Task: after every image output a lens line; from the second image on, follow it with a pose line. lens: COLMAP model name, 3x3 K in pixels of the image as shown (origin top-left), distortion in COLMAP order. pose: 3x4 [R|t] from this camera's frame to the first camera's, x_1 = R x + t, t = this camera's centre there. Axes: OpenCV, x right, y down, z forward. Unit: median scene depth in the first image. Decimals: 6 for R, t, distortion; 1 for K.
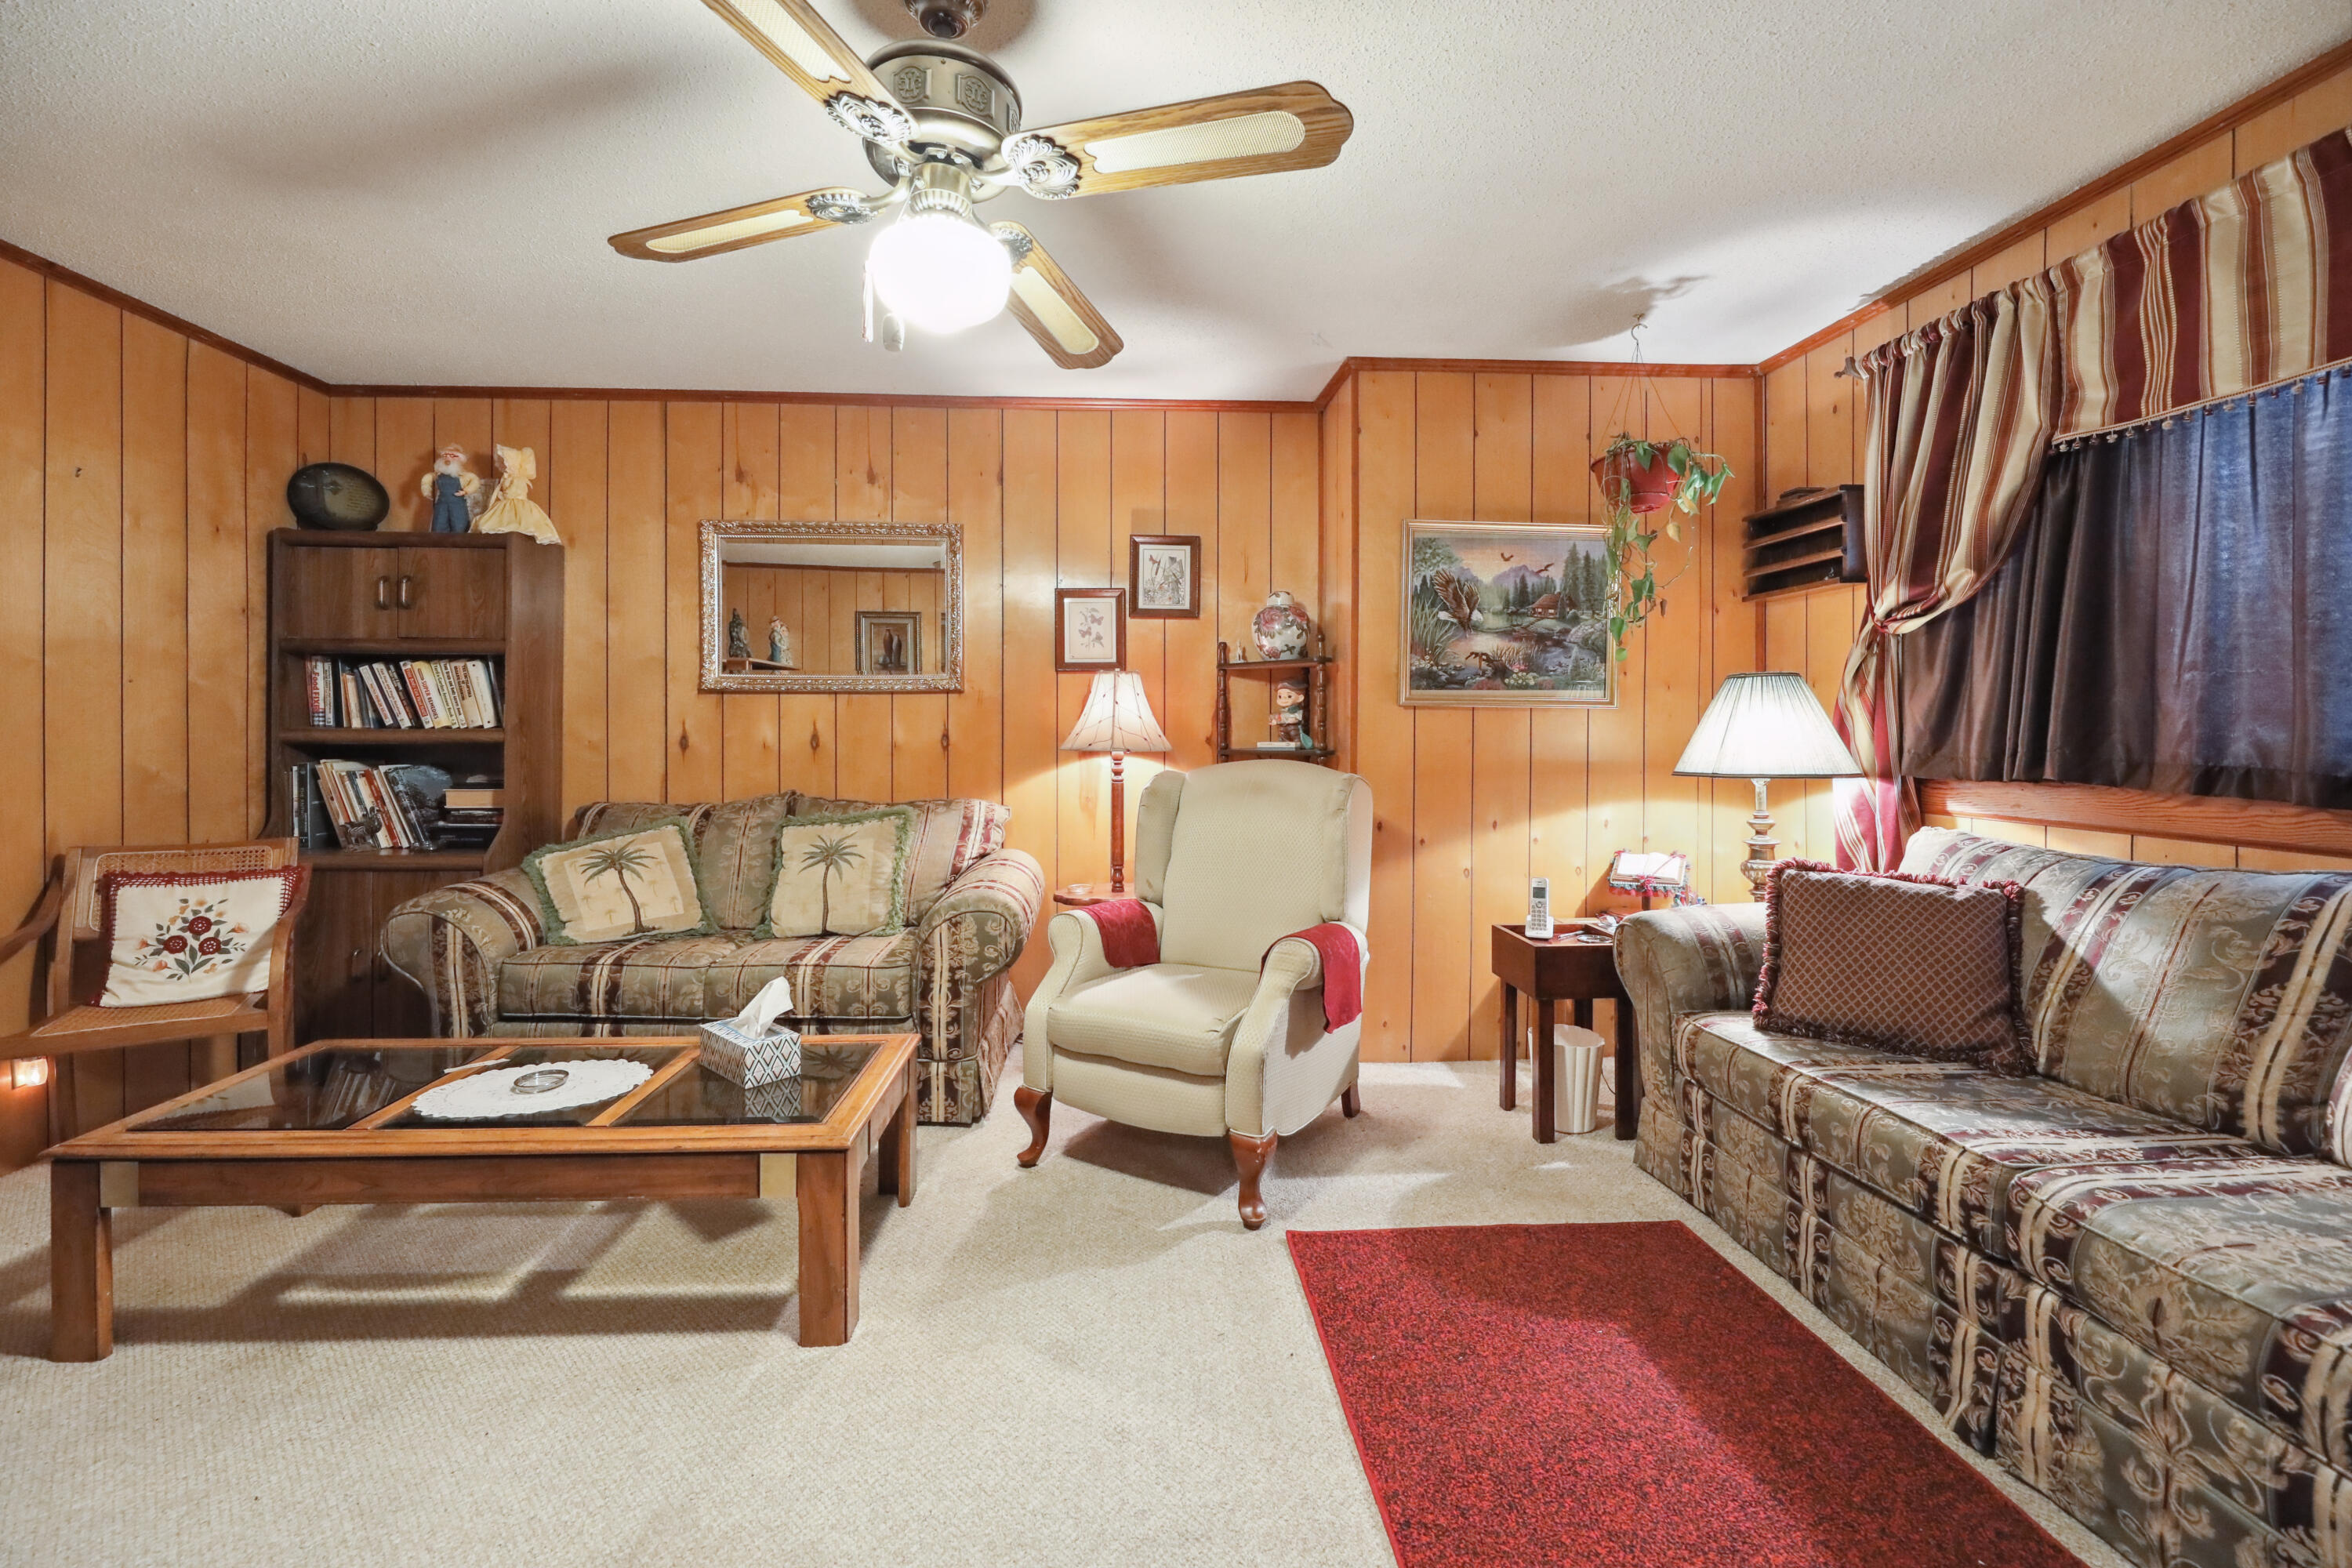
lens RADIAL K [[958.5, 0, 1157.8], [0, 958.5, 729.6], [0, 0, 1]] dist [-0.004024, -0.000697]
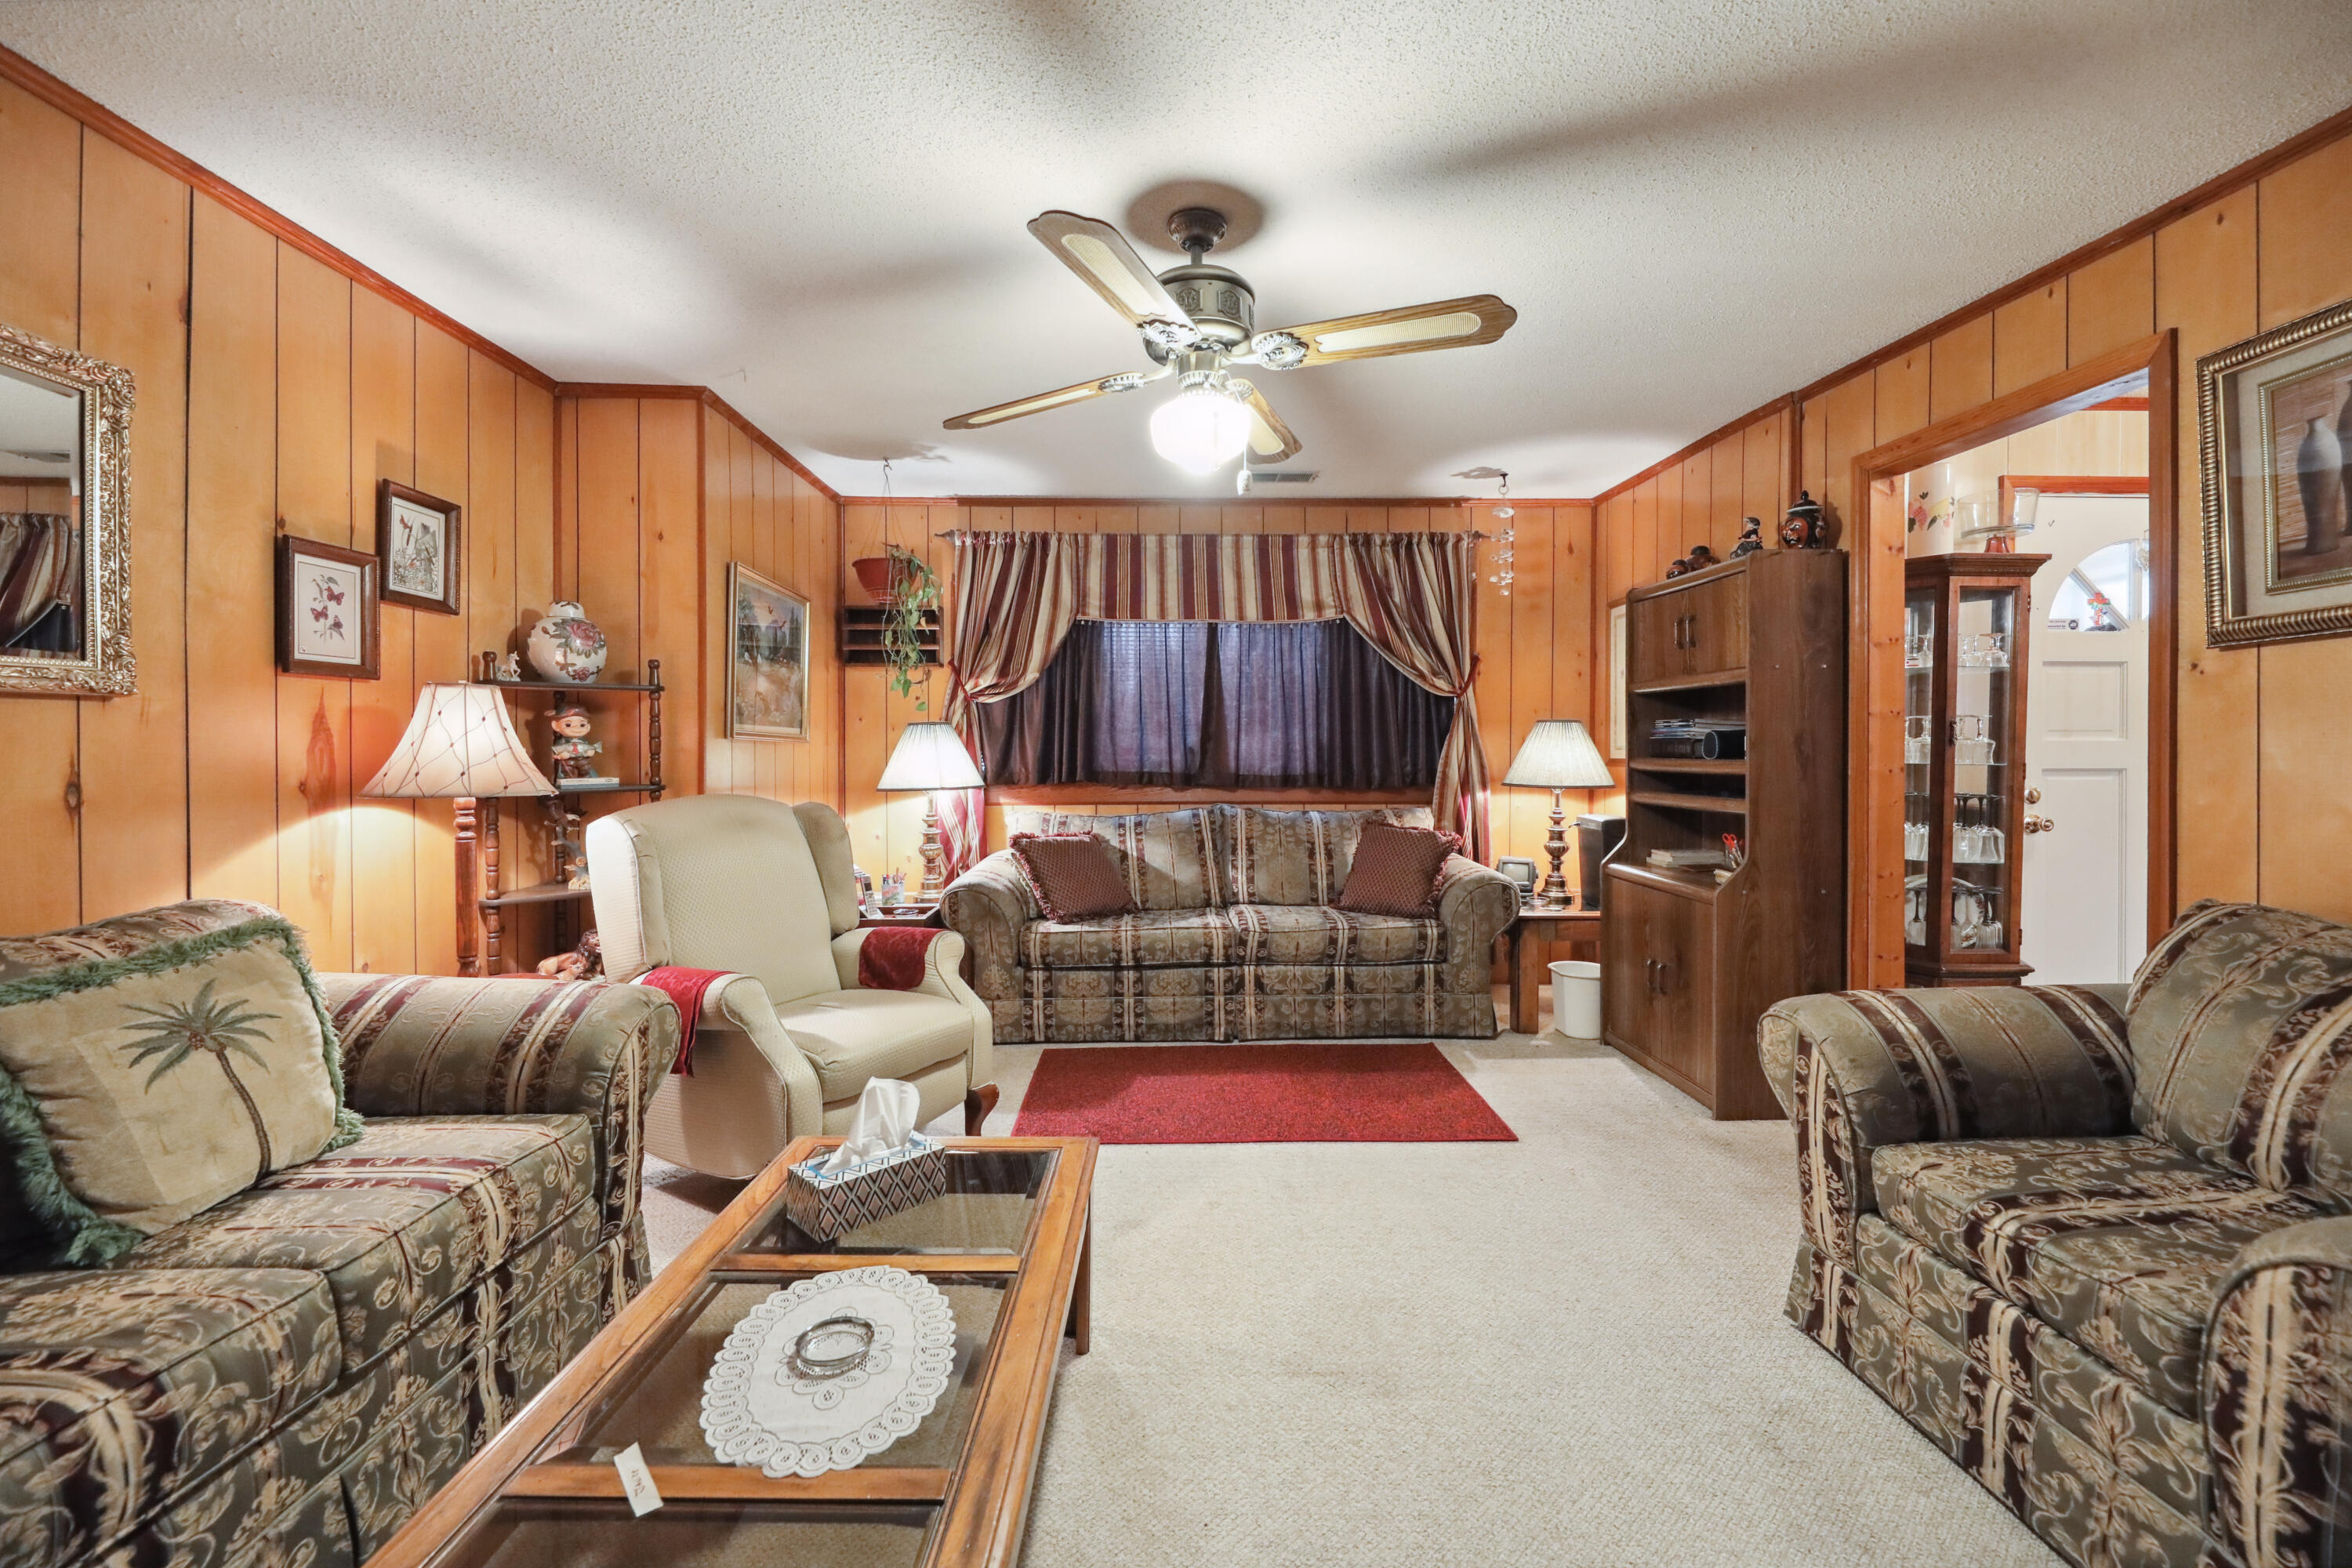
lens RADIAL K [[958.5, 0, 1176.1], [0, 958.5, 760.3], [0, 0, 1]] dist [-0.004024, -0.000697]
pose [[0.051764, -0.011378, 0.998595, -1.019194], [0.004102, 0.999929, 0.011180, -0.014438], [-0.998651, 0.003517, 0.051807, 0.609025]]
